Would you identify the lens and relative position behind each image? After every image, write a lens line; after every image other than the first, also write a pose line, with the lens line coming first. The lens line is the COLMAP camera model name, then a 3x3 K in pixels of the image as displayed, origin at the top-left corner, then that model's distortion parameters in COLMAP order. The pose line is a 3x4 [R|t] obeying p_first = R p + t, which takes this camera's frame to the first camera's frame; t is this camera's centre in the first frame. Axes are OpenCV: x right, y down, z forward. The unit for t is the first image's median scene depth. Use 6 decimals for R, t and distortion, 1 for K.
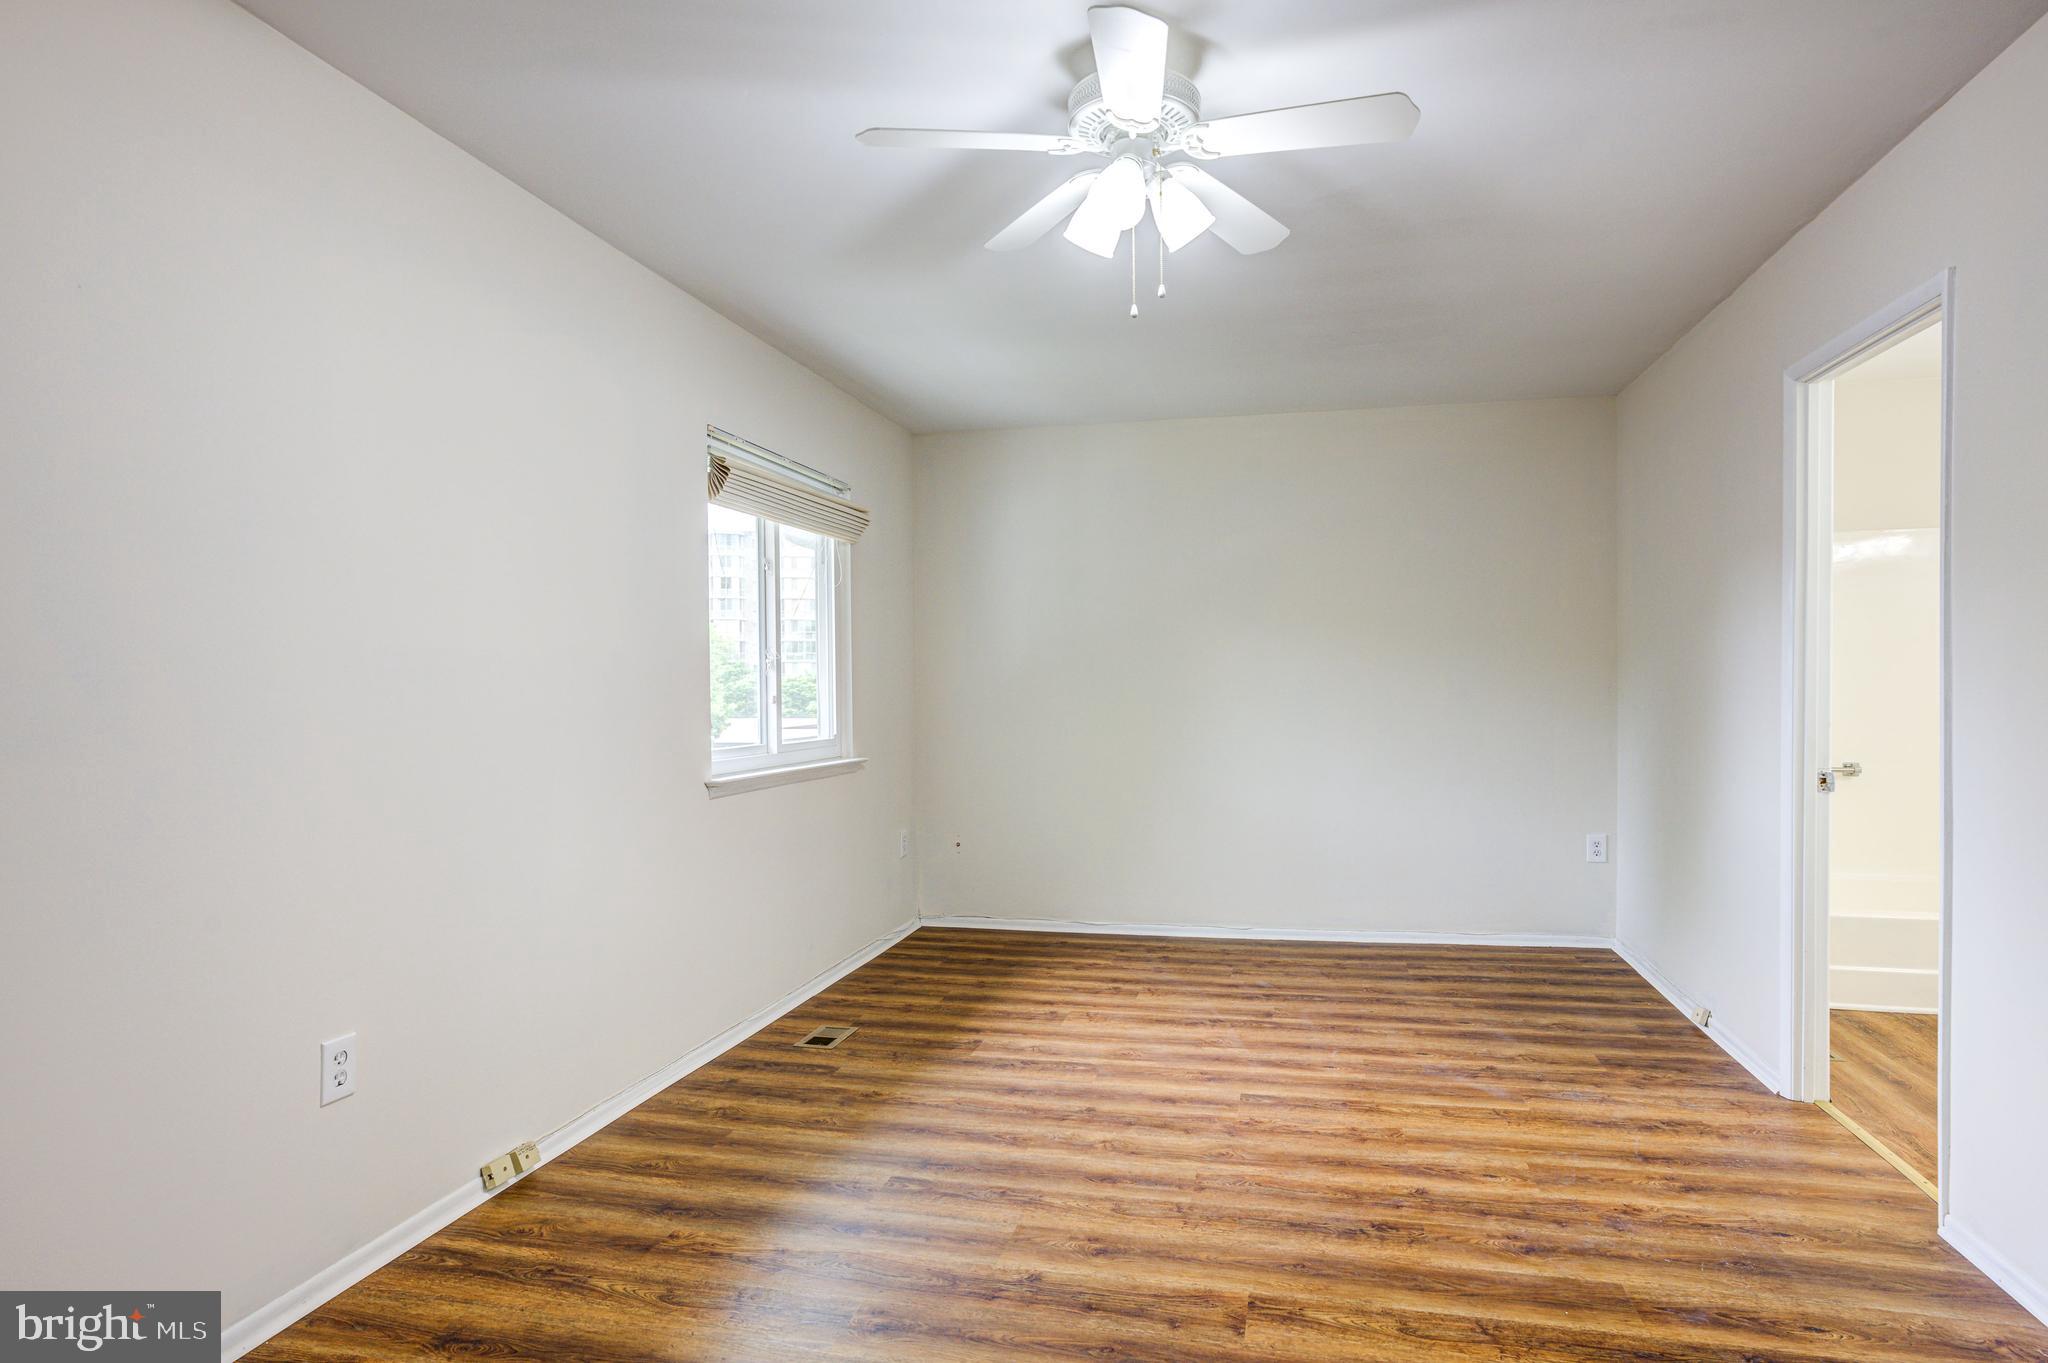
lens RADIAL K [[1096.1, 0, 1020.4], [0, 1096.1, 686.9], [0, 0, 1]] dist [0.004954, 0.001028]
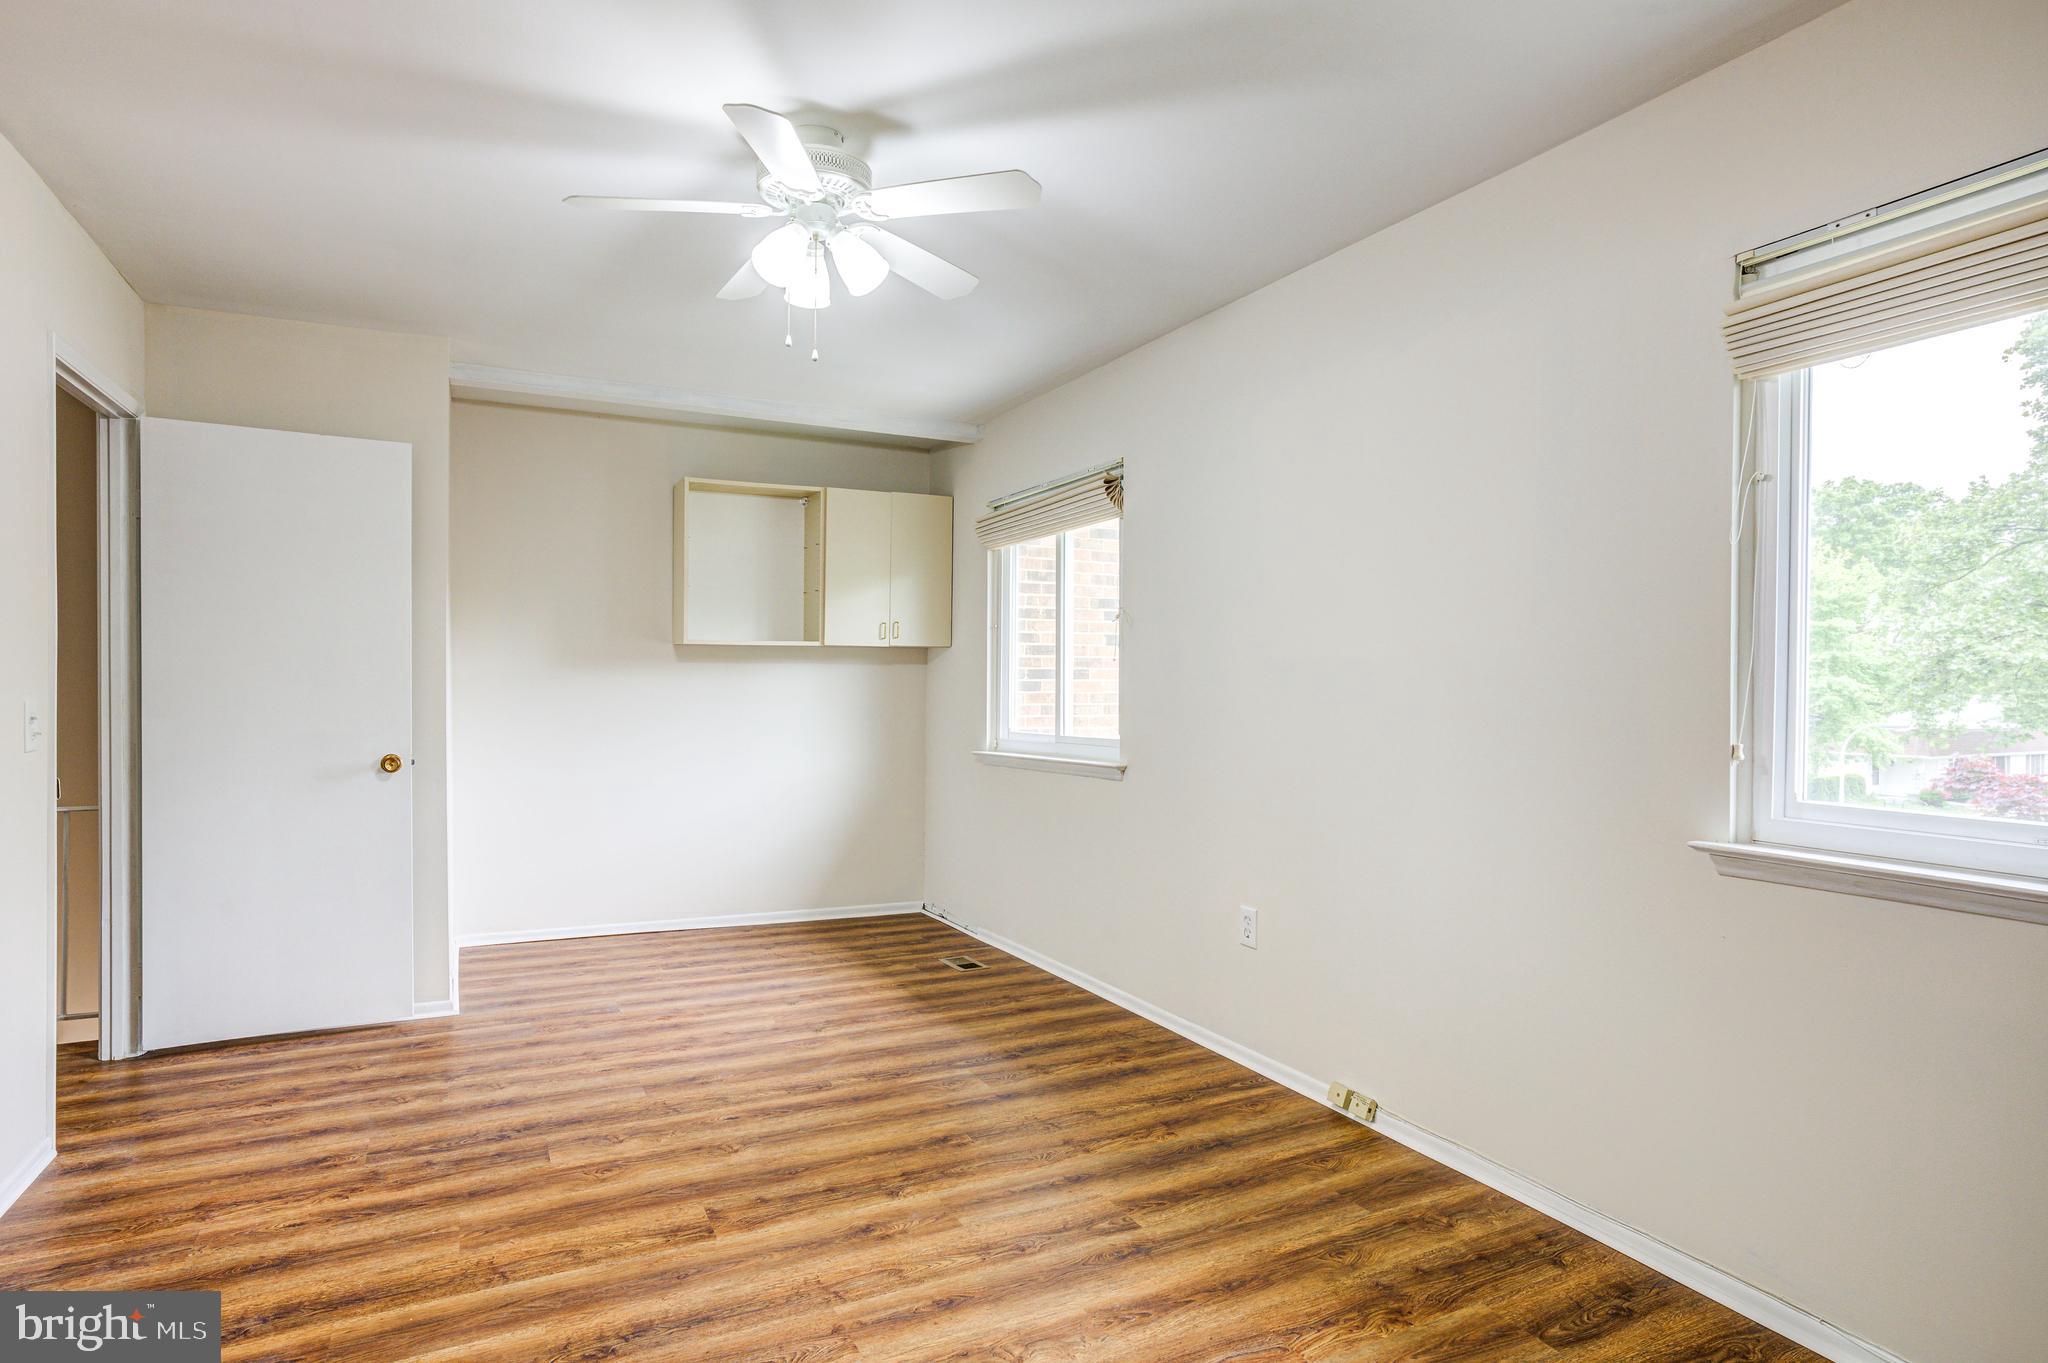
lens RADIAL K [[1096.1, 0, 1016.6], [0, 1096.1, 686.8], [0, 0, 1]] dist [0.004954, 0.001028]
pose [[-0.752664, 0.001623, -0.658403, 0.663971], [0.001220, 0.999999, 0.001070, -0.010538], [0.658403, 0.000002, -0.752665, 1.899547]]
